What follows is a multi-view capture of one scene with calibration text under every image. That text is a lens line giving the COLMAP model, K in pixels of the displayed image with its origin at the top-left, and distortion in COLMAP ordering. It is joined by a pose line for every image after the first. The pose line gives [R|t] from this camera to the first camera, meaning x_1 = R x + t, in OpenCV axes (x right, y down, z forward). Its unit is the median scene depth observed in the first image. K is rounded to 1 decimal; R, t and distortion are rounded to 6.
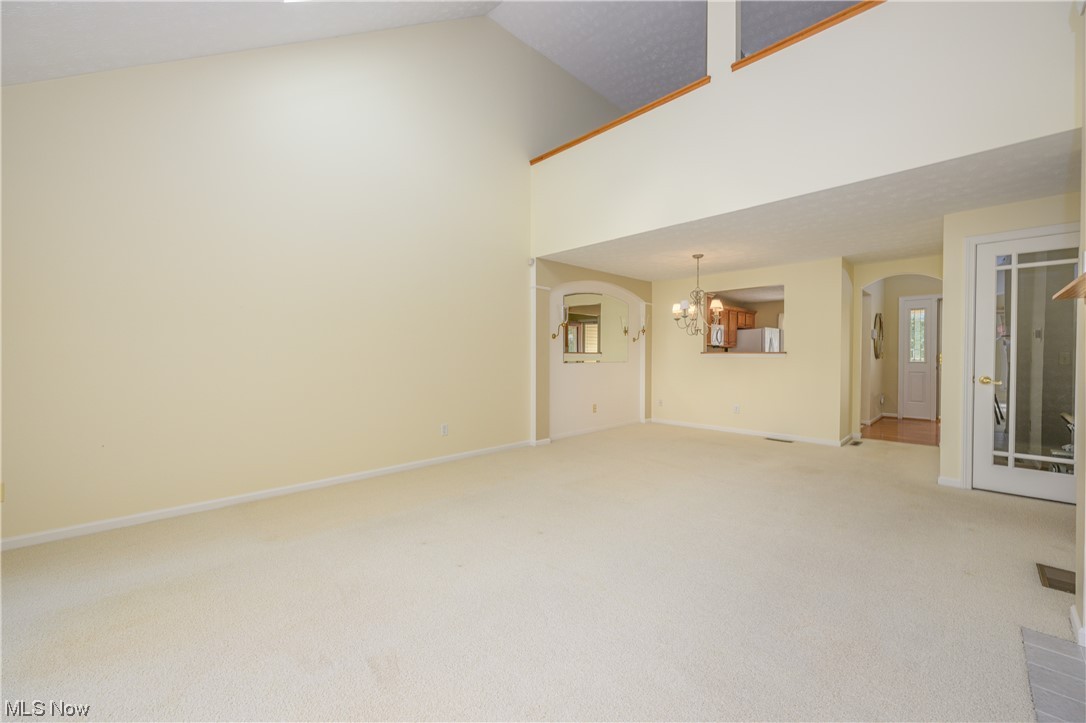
lens RADIAL K [[422.6, 0, 544.3], [0, 422.6, 361.9], [0, 0, 1]] dist [-0.001197, -0.000241]
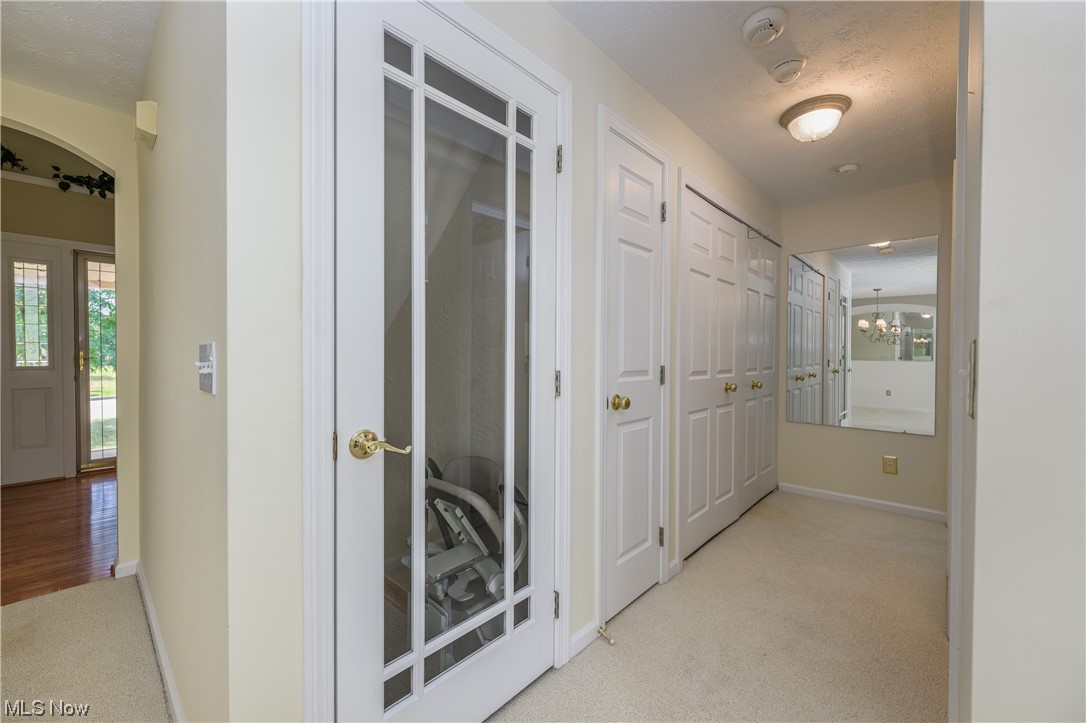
lens RADIAL K [[422.6, 0, 544.7], [0, 422.6, 362.5], [0, 0, 1]] dist [-0.001197, -0.000241]
pose [[-0.047282, -0.014829, 0.998771, 0.755387], [0.013007, 0.999796, 0.015460, -0.014568], [-0.998797, 0.013722, -0.047080, 0.894109]]
